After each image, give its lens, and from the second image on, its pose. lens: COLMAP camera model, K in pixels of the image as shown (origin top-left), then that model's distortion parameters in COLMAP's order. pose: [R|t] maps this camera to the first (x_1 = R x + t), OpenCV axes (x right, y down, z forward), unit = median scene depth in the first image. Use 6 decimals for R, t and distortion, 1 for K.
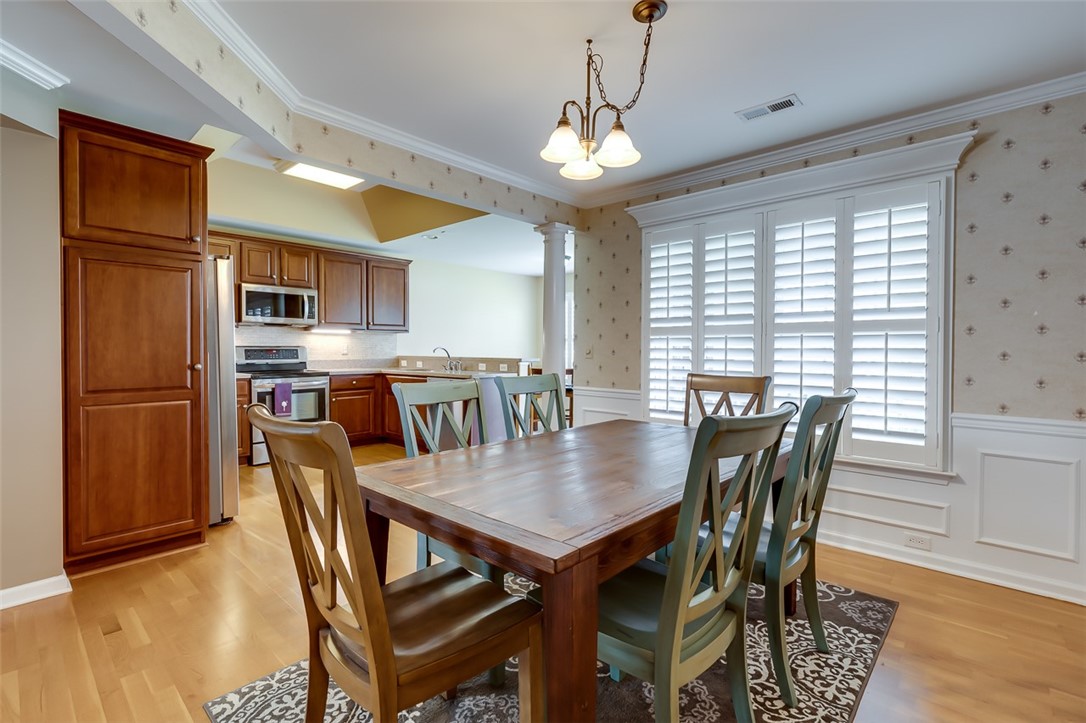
lens RADIAL K [[491.4, 0, 551.8], [0, 491.4, 357.7], [0, 0, 1]] dist [-0.001264, 0.000003]
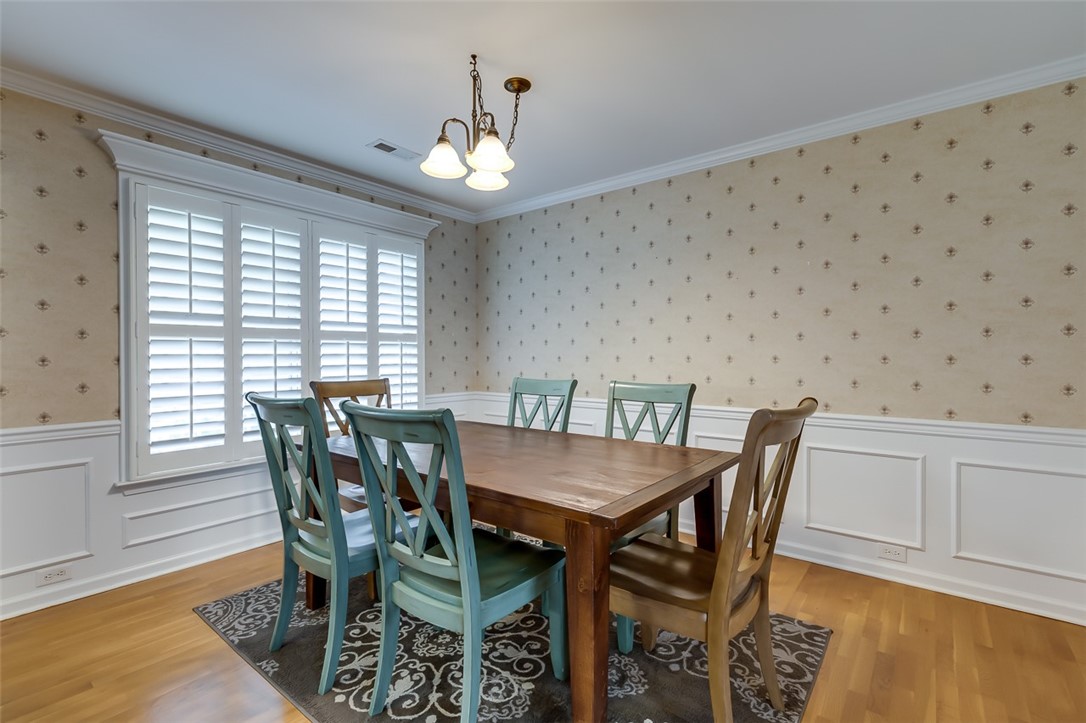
lens RADIAL K [[491.4, 0, 551.8], [0, 491.4, 357.7], [0, 0, 1]] dist [-0.001264, 0.000003]
pose [[-0.071798, -0.008260, 0.997385, -0.538268], [0.020465, 0.999743, 0.009753, -0.009946], [-0.997209, 0.021112, -0.071611, 0.505048]]
